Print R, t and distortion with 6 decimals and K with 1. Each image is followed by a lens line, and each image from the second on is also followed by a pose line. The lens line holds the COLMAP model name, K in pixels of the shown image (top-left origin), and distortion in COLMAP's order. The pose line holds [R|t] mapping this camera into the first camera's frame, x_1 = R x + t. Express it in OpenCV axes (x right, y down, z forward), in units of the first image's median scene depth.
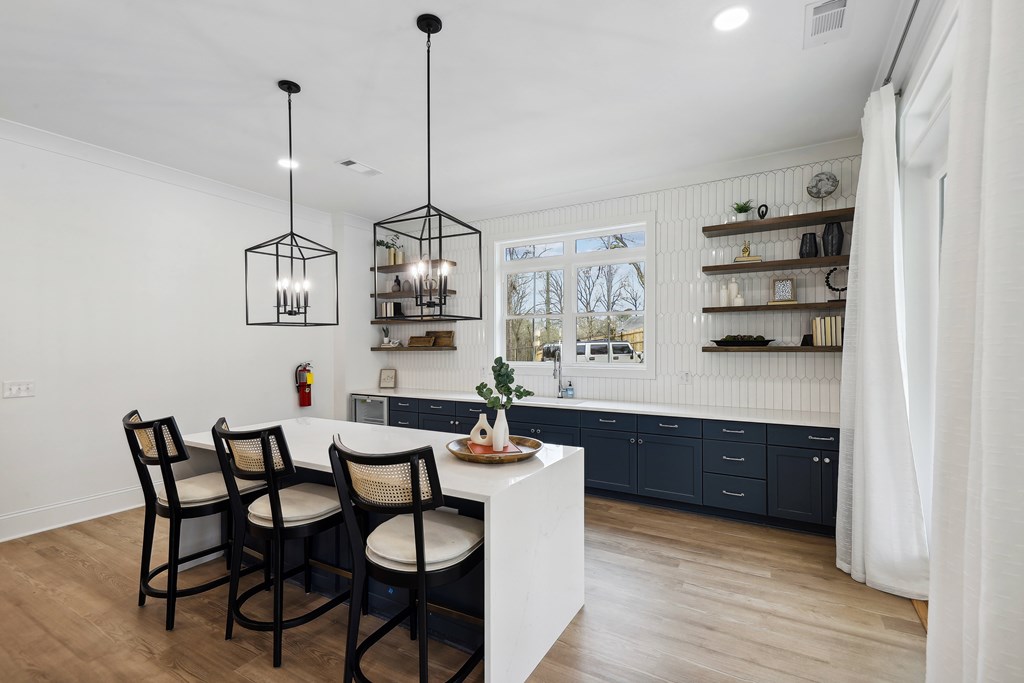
lens RADIAL K [[482.2, 0, 513.3], [0, 482.2, 345.8], [0, 0, 1]] dist [0.028890, 0.000267]
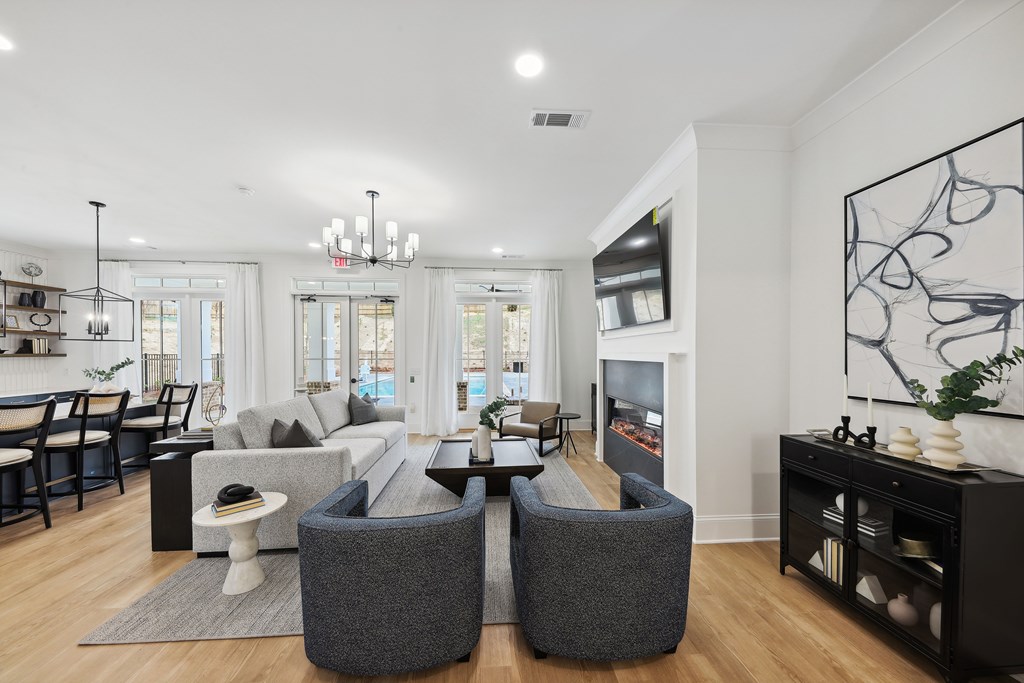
lens RADIAL K [[365.6, 0, 514.1], [0, 365.6, 355.9], [0, 0, 1]] dist [0.000291, -0.000189]
pose [[-0.567713, -0.002628, 0.823222, -1.529822], [0.008043, 0.999929, 0.008738, 0.011320], [-0.823187, 0.011582, -0.567652, 0.253221]]
